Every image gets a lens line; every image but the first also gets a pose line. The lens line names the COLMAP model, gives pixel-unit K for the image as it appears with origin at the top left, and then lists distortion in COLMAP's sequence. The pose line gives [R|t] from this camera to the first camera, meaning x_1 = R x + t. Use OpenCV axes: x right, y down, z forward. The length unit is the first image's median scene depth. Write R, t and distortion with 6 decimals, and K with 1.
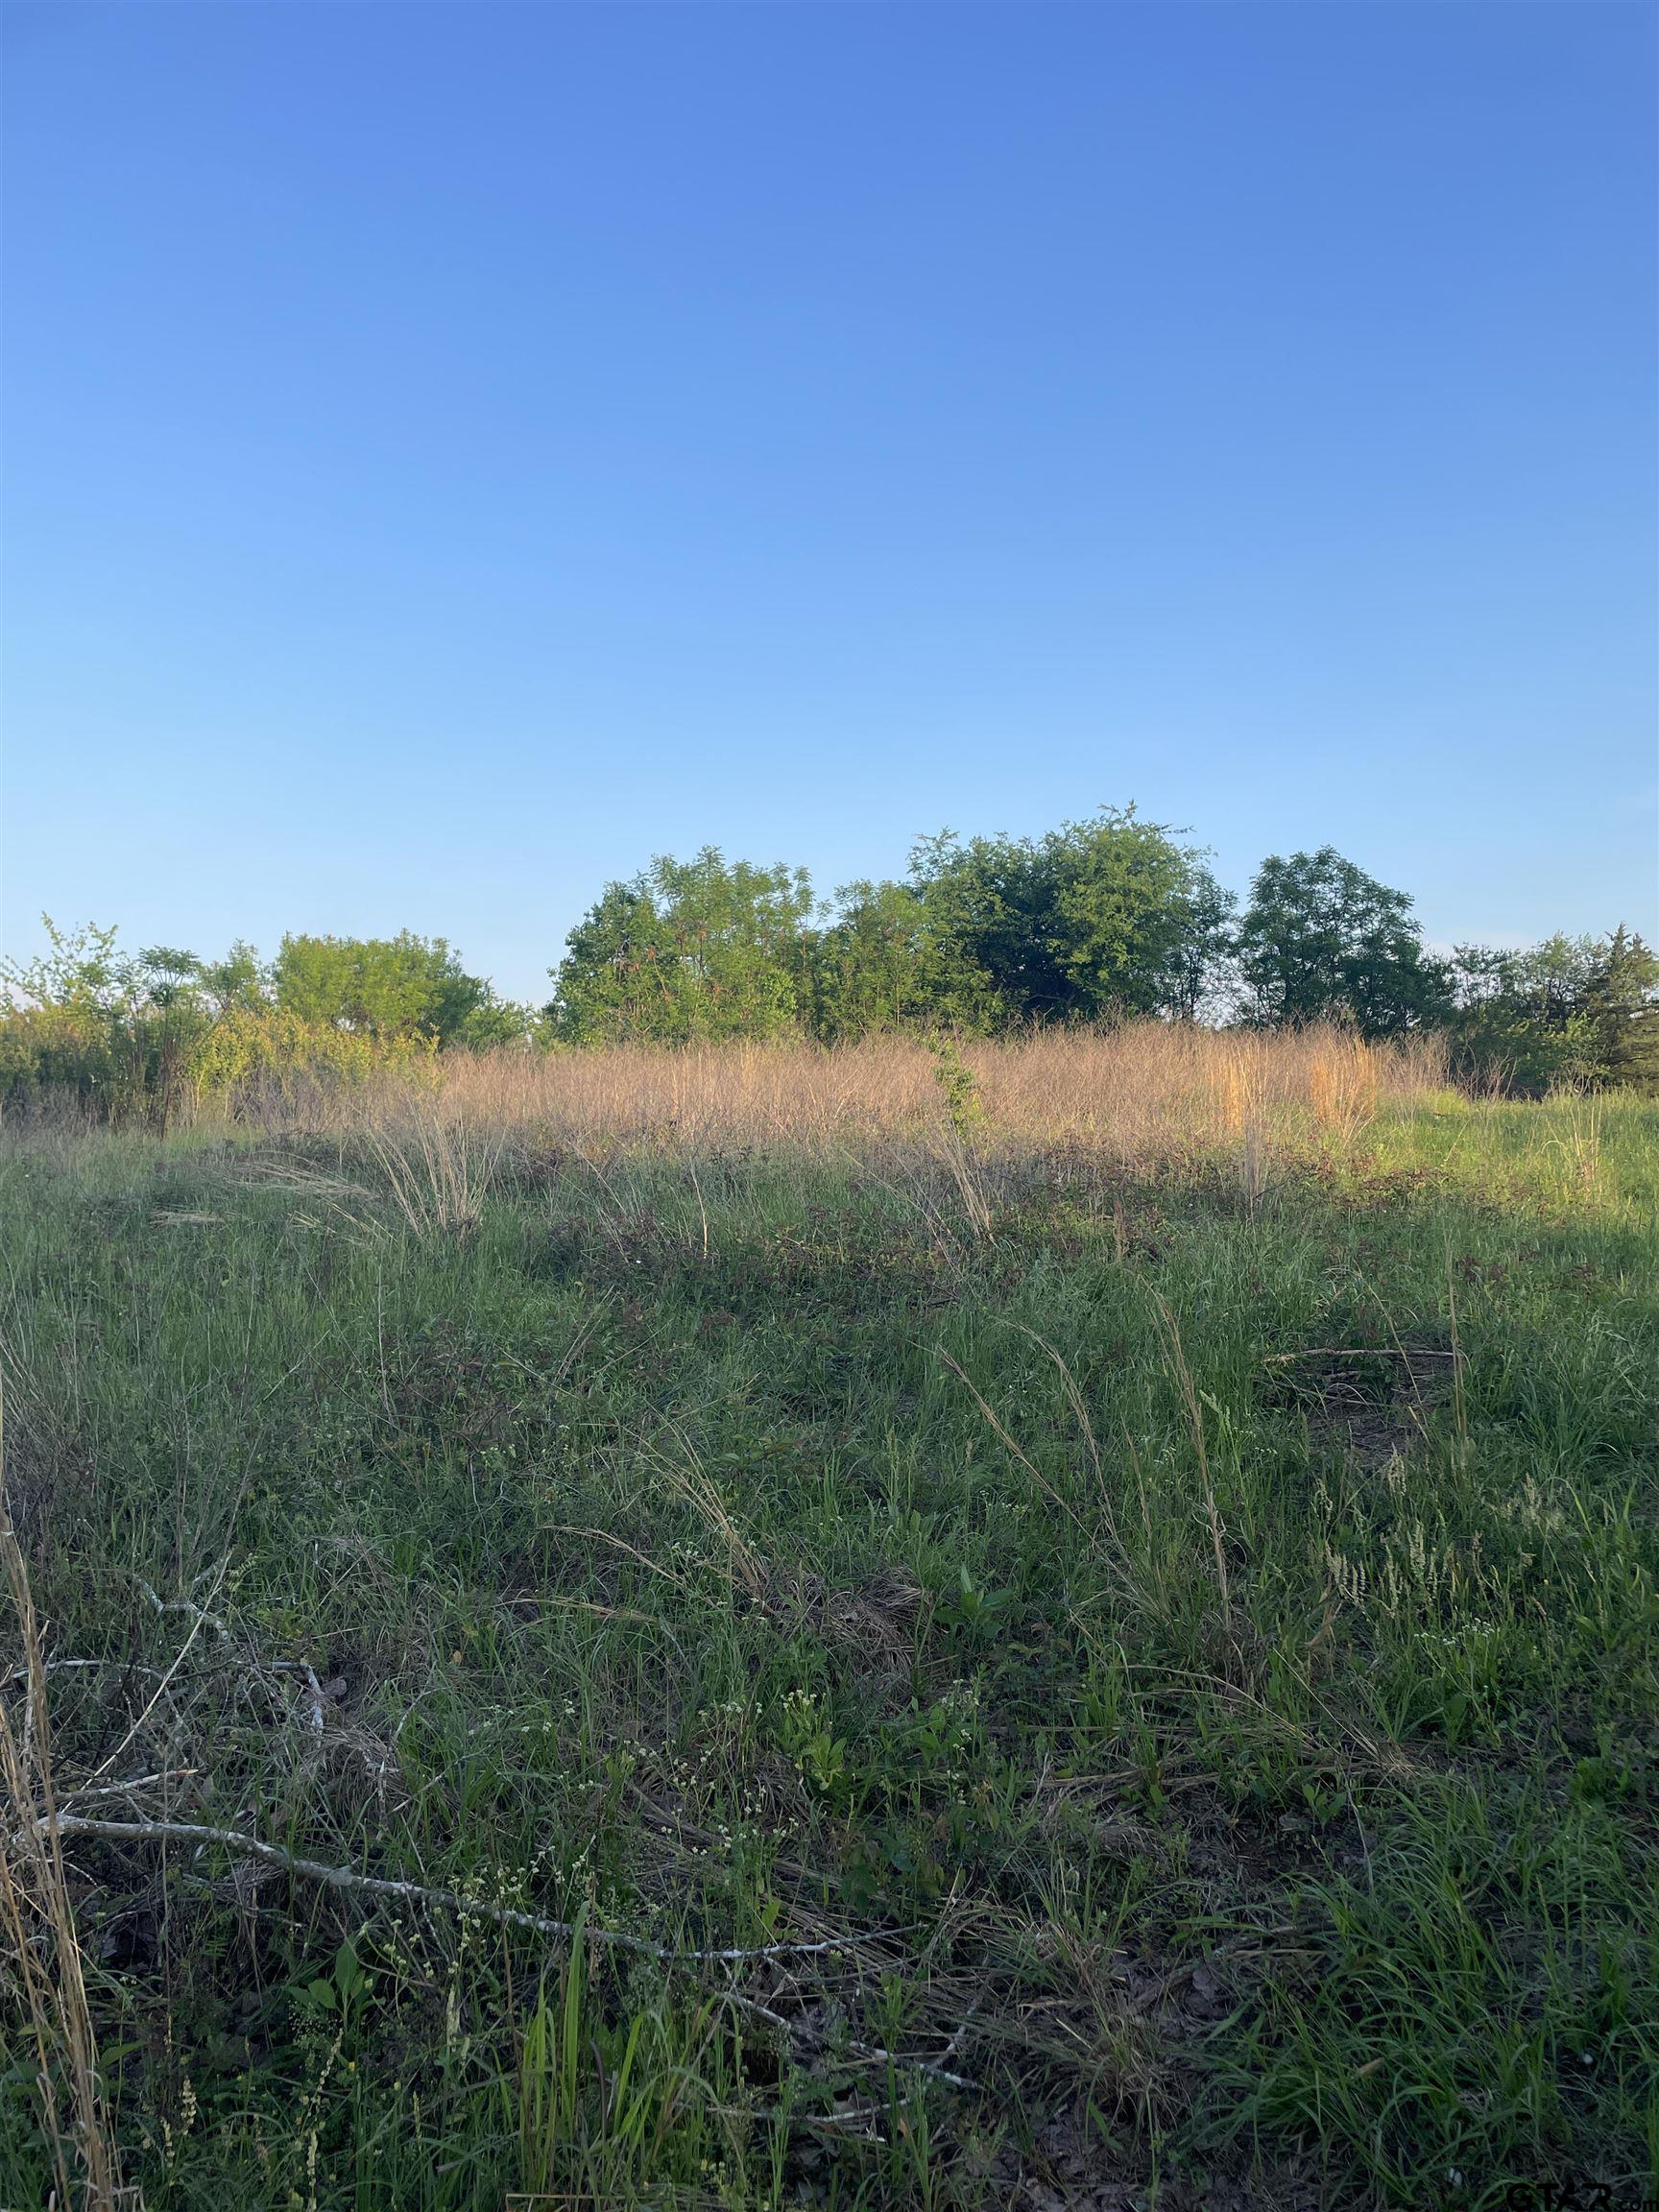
lens RADIAL K [[1674.4, 0, 854.4], [0, 1674.4, 1115.8], [0, 0, 1]] dist [0.109897, -0.124321]
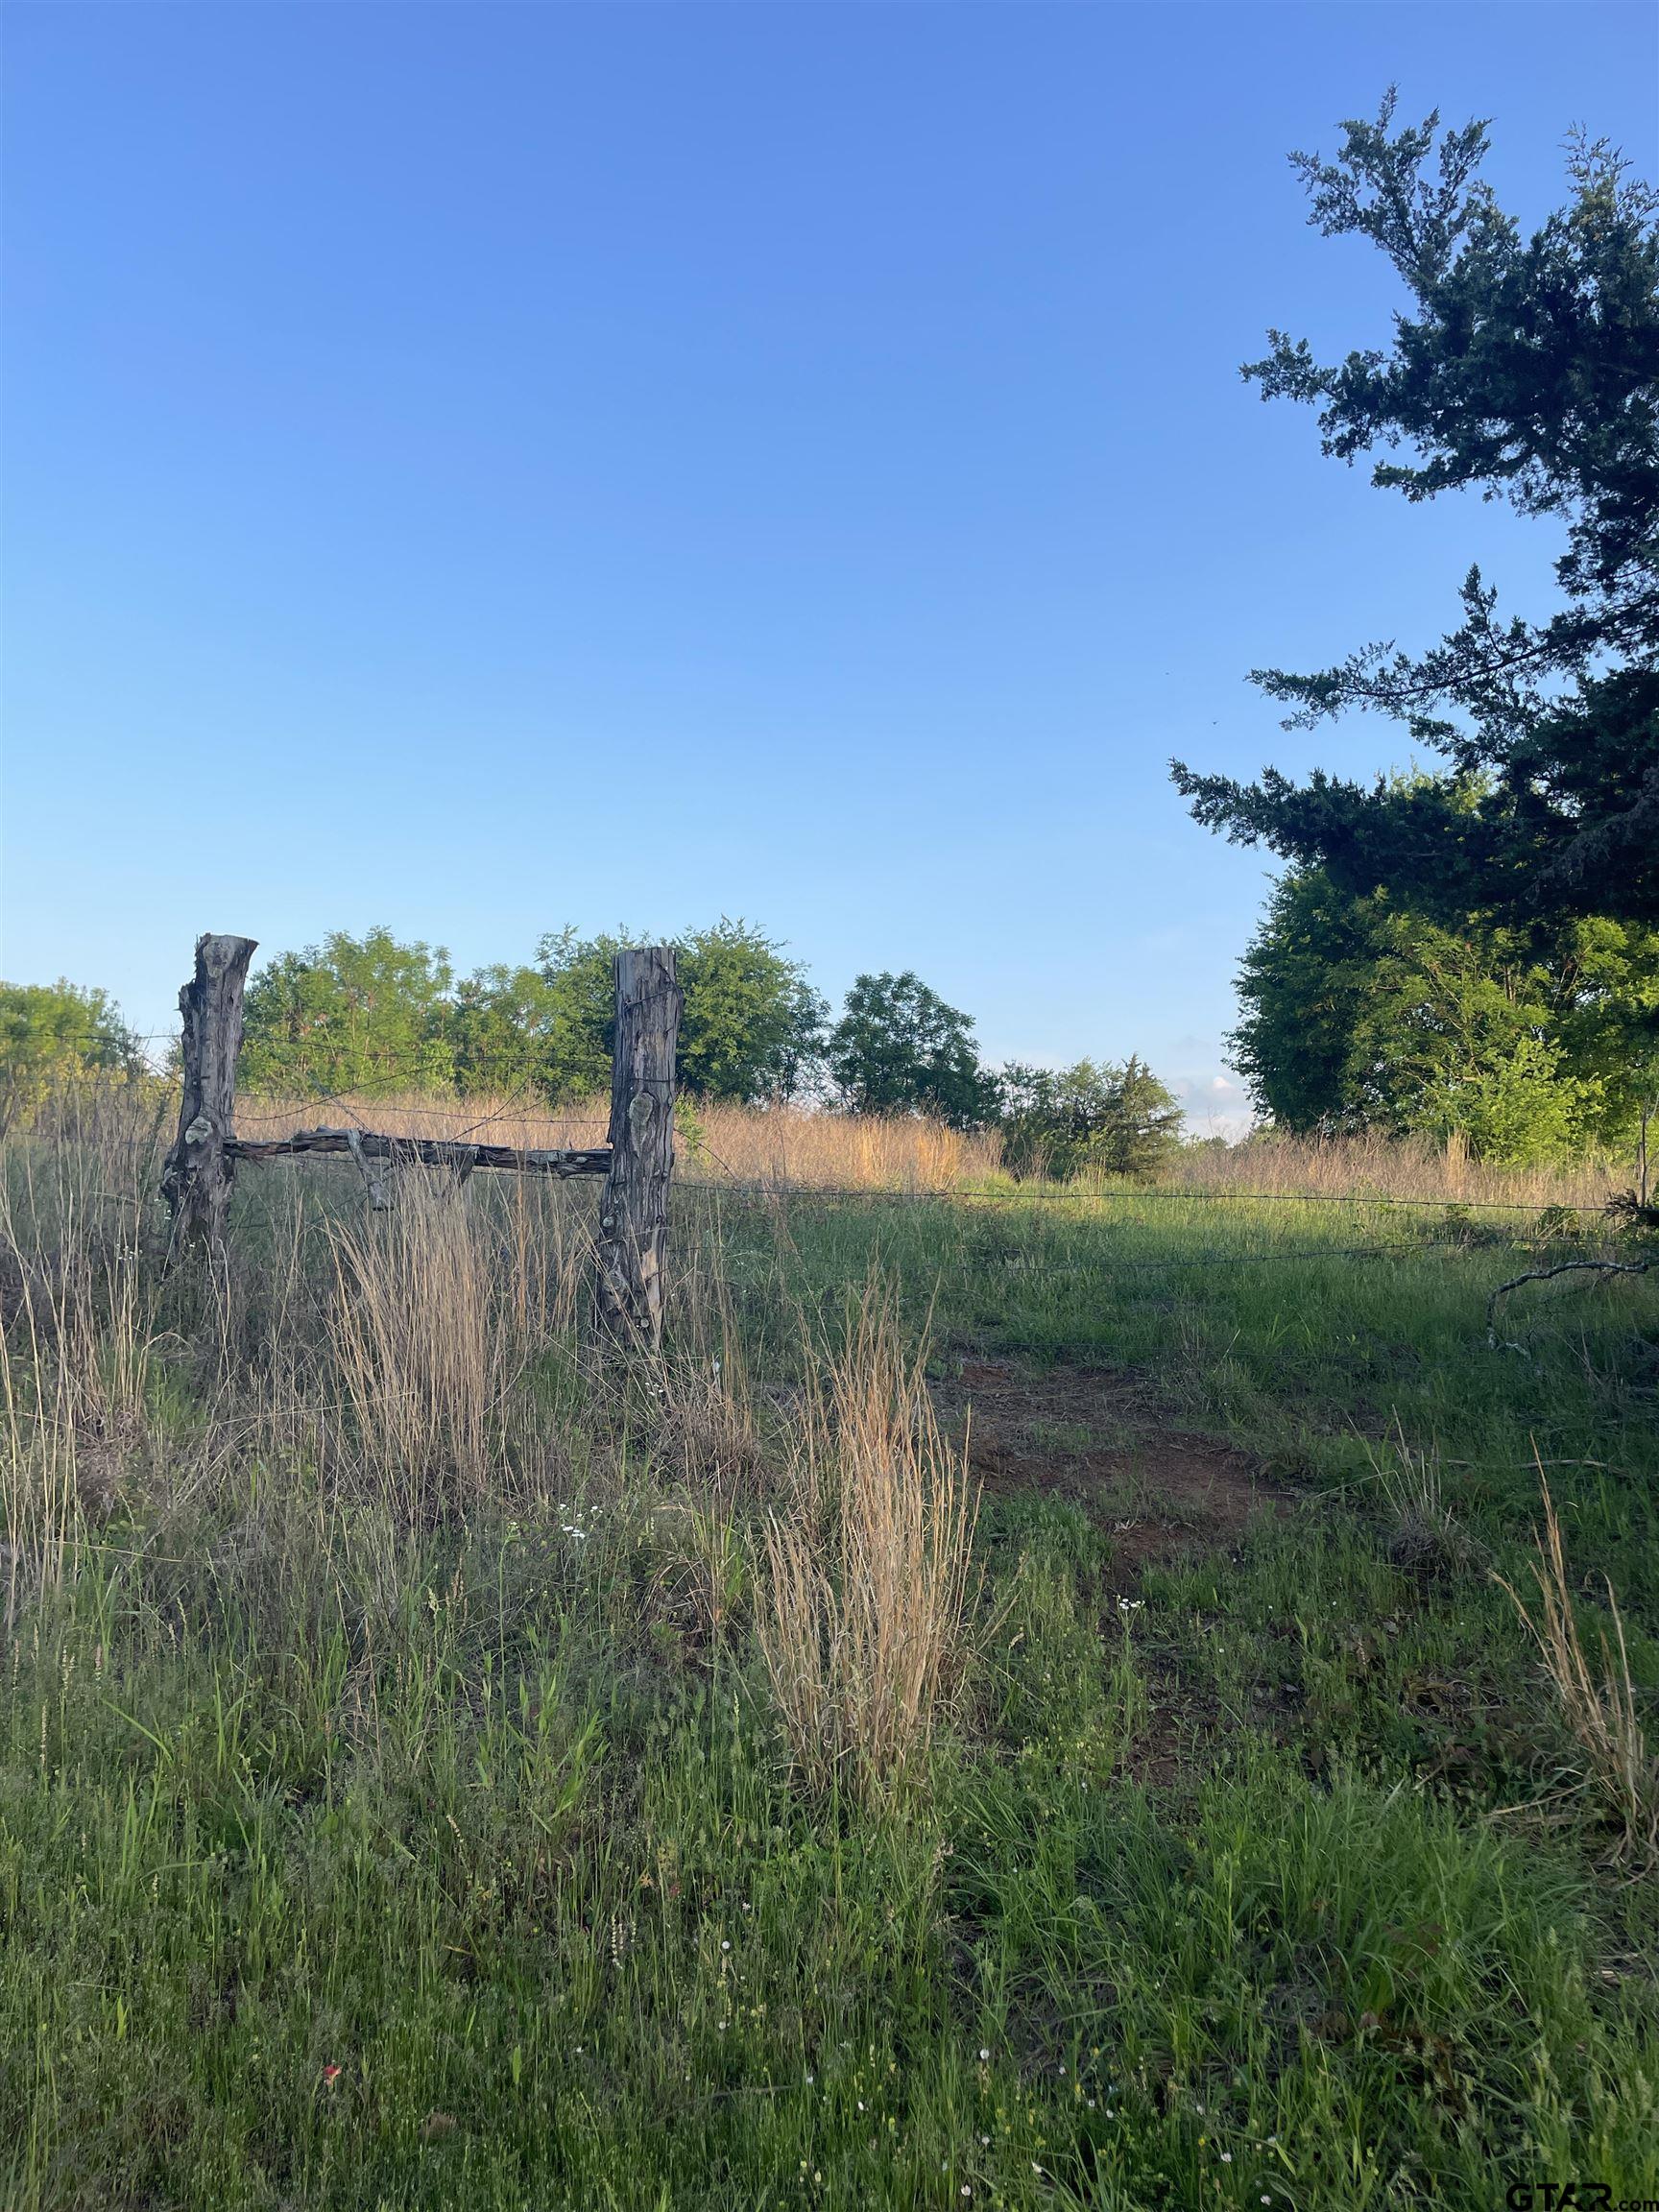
lens RADIAL K [[1677.5, 0, 837.5], [0, 1677.5, 1128.3], [0, 0, 1]] dist [0.092317, -0.112793]
pose [[0.967795, 0.057821, 0.245009, -0.056973], [-0.046806, 0.997624, -0.050549, 0.013655], [-0.247350, 0.037454, 0.968202, -0.137792]]
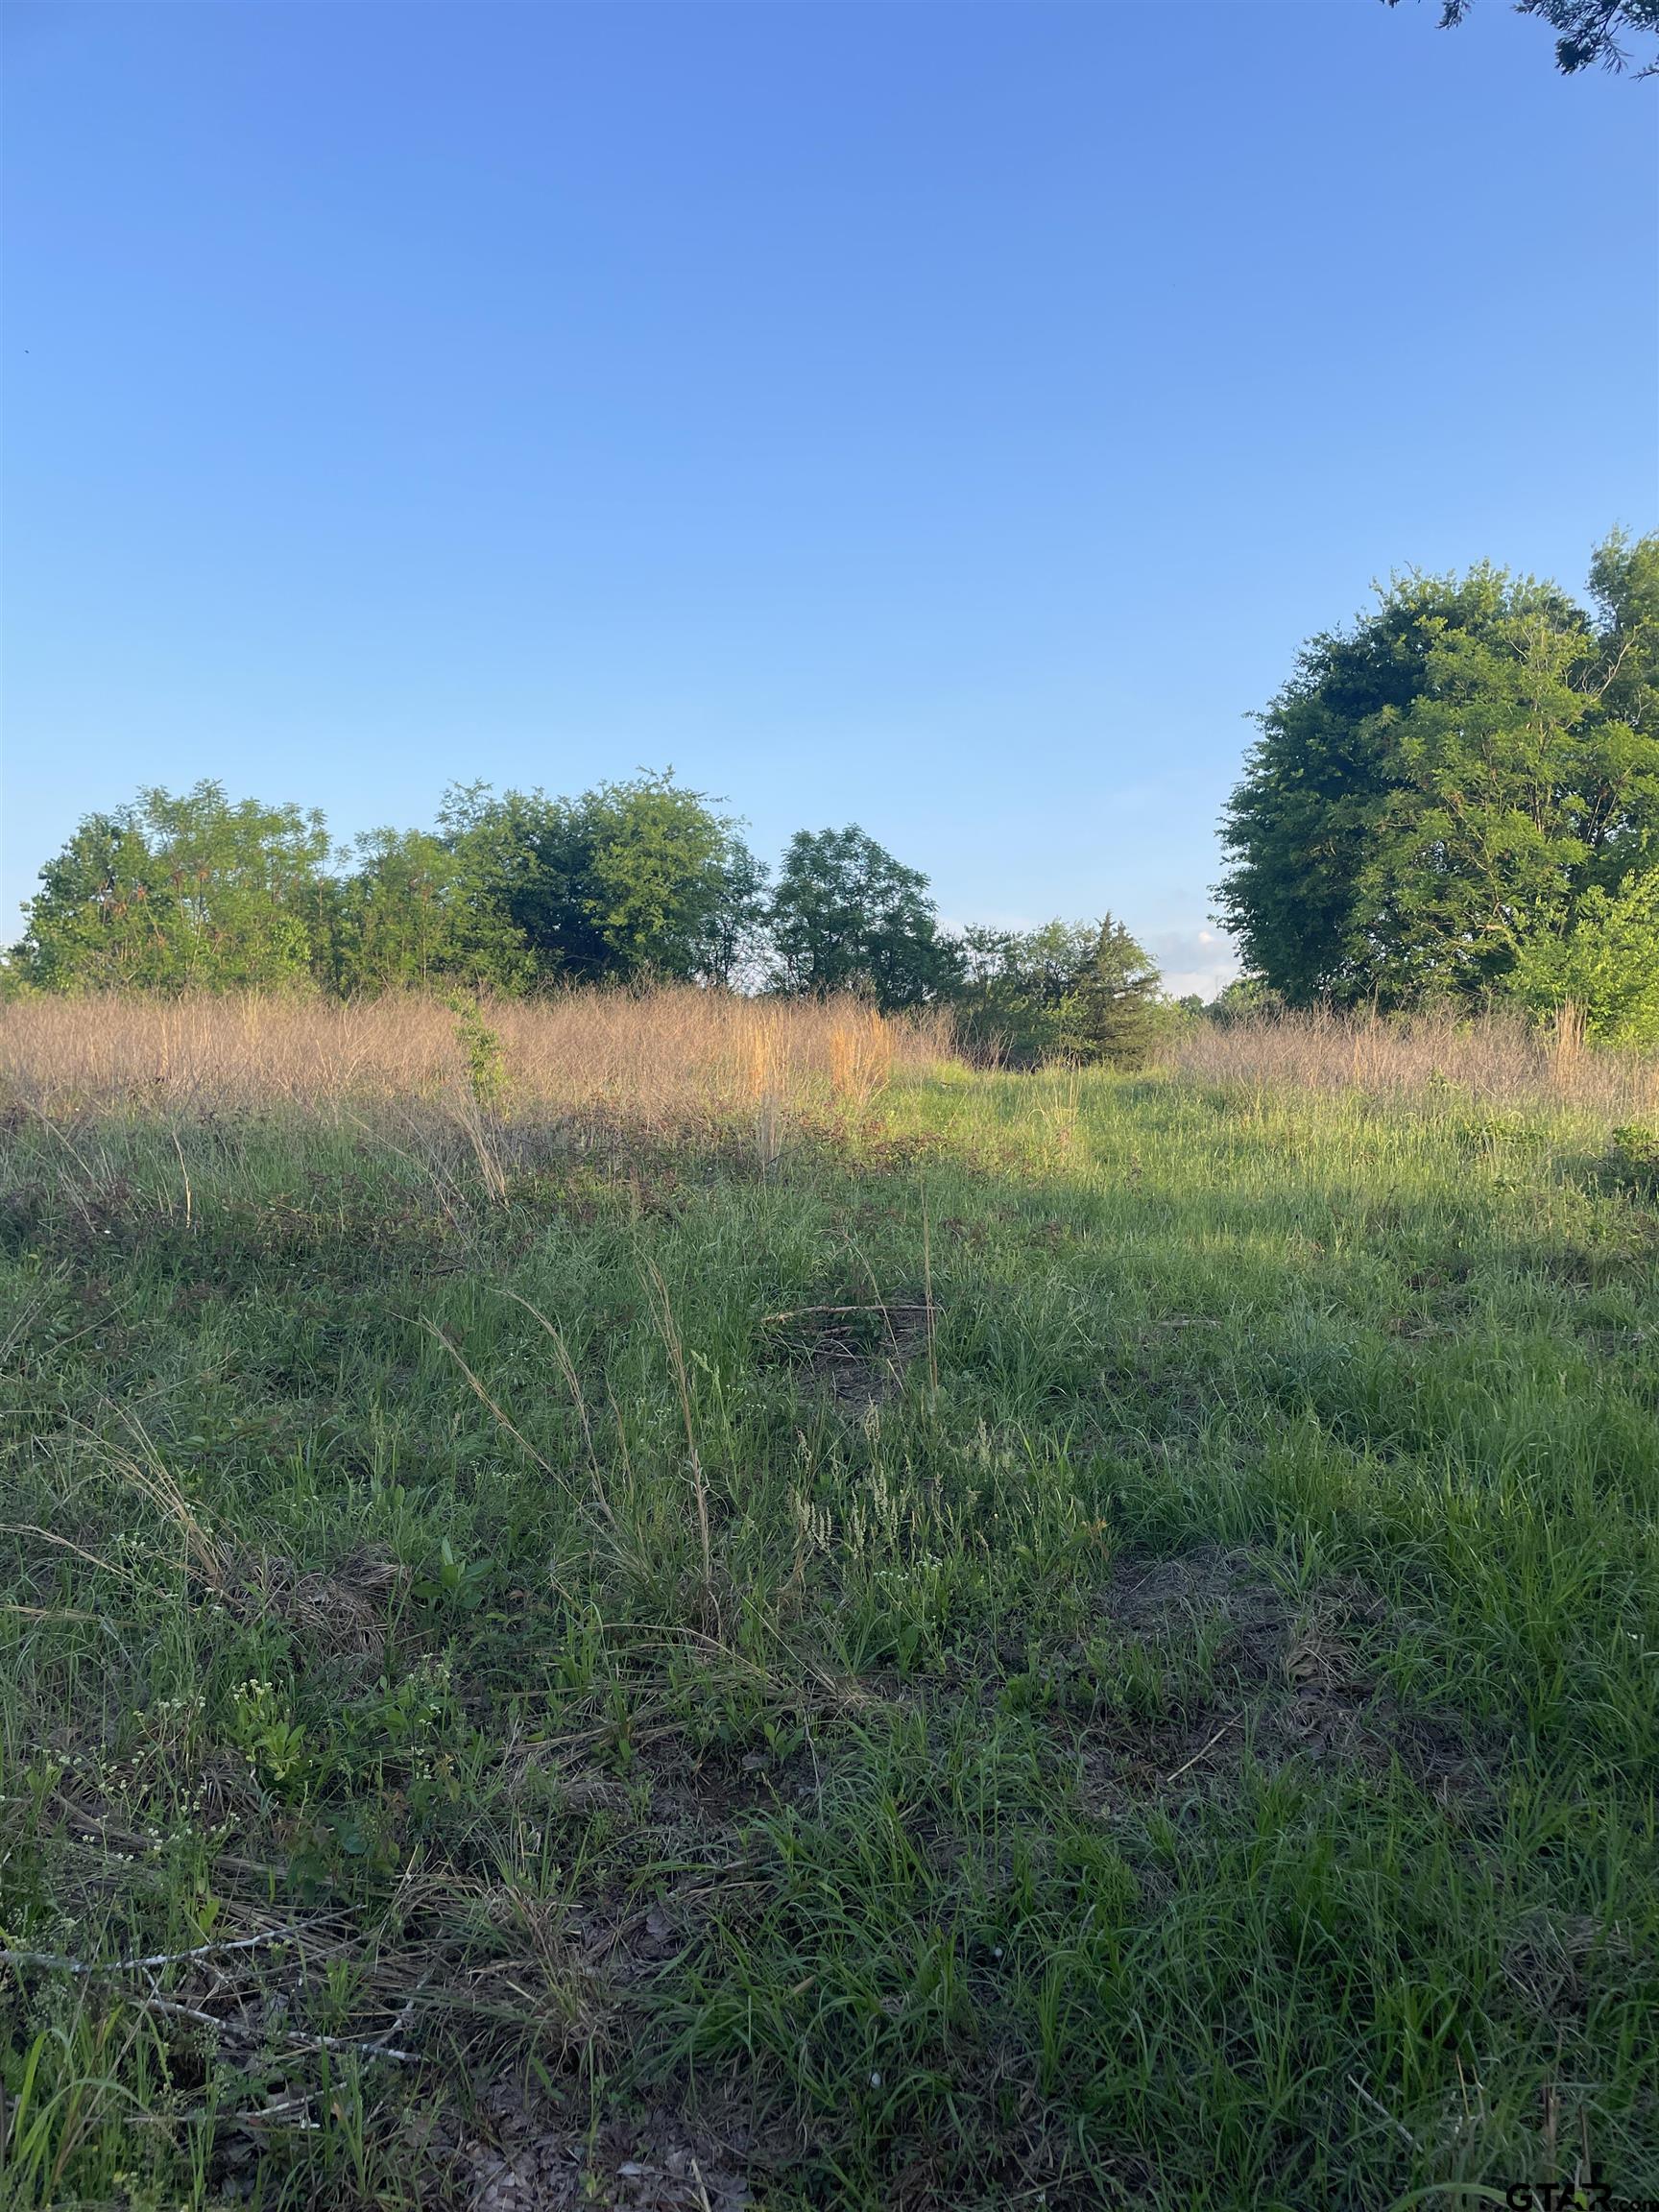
lens RADIAL K [[1674.4, 0, 854.4], [0, 1674.4, 1115.8], [0, 0, 1]] dist [0.109897, -0.124321]
pose [[0.962621, 0.010694, 0.270642, 0.002289], [-0.016708, 0.999662, 0.019927, -0.000300], [-0.270337, -0.023704, 0.962474, -0.000819]]
